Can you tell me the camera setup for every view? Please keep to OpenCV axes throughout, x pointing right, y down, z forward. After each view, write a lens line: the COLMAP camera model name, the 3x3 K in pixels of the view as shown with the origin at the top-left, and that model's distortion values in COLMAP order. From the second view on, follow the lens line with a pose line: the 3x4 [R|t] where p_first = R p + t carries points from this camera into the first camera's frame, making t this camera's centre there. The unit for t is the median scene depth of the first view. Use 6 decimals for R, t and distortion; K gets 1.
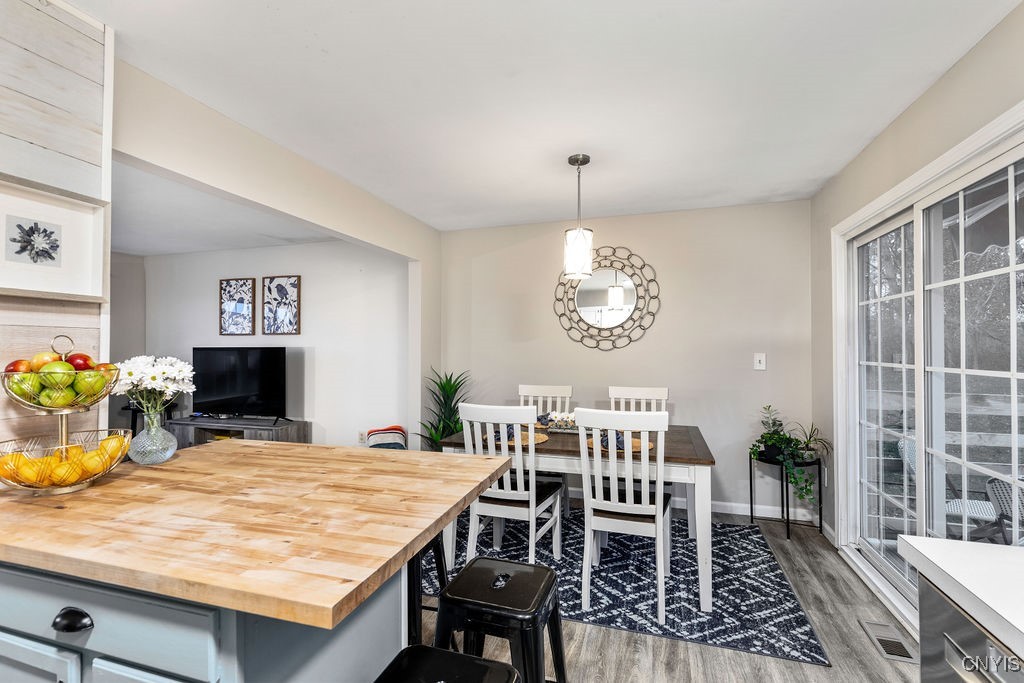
lens RADIAL K [[464.8, 0, 509.6], [0, 464.8, 346.6], [0, 0, 1]] dist [0.002721, -0.001132]
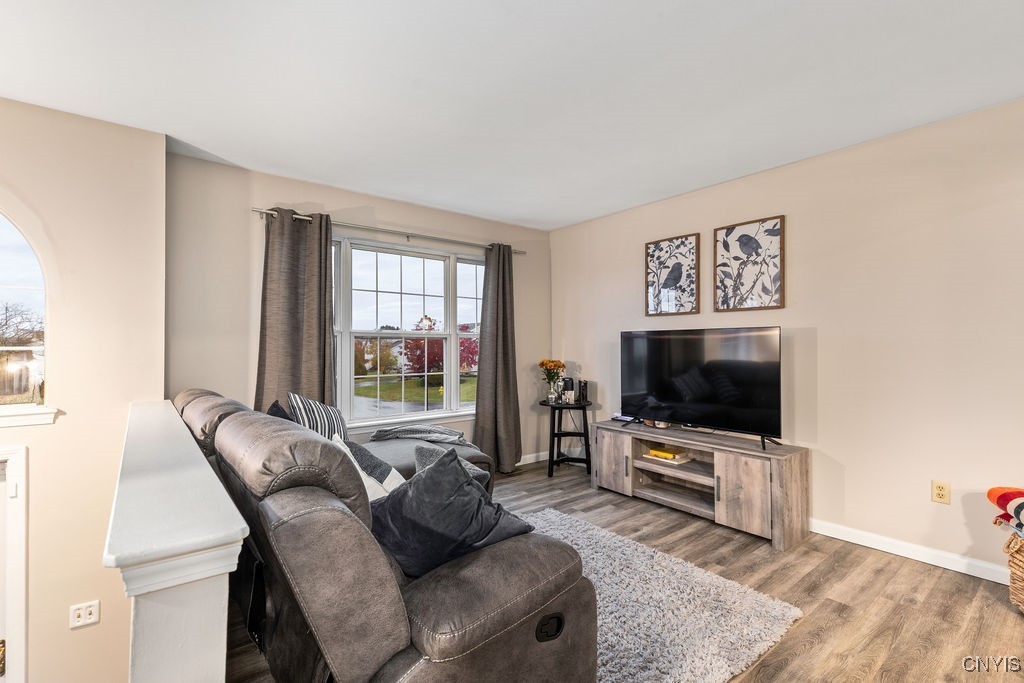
lens RADIAL K [[464.8, 0, 509.6], [0, 464.8, 346.6], [0, 0, 1]] dist [0.002721, -0.001132]
pose [[0.820437, 0.001085, -0.571736, -0.386690], [0.002138, 0.999985, 0.004966, 0.022030], [0.571733, -0.005296, 0.820422, 0.258422]]
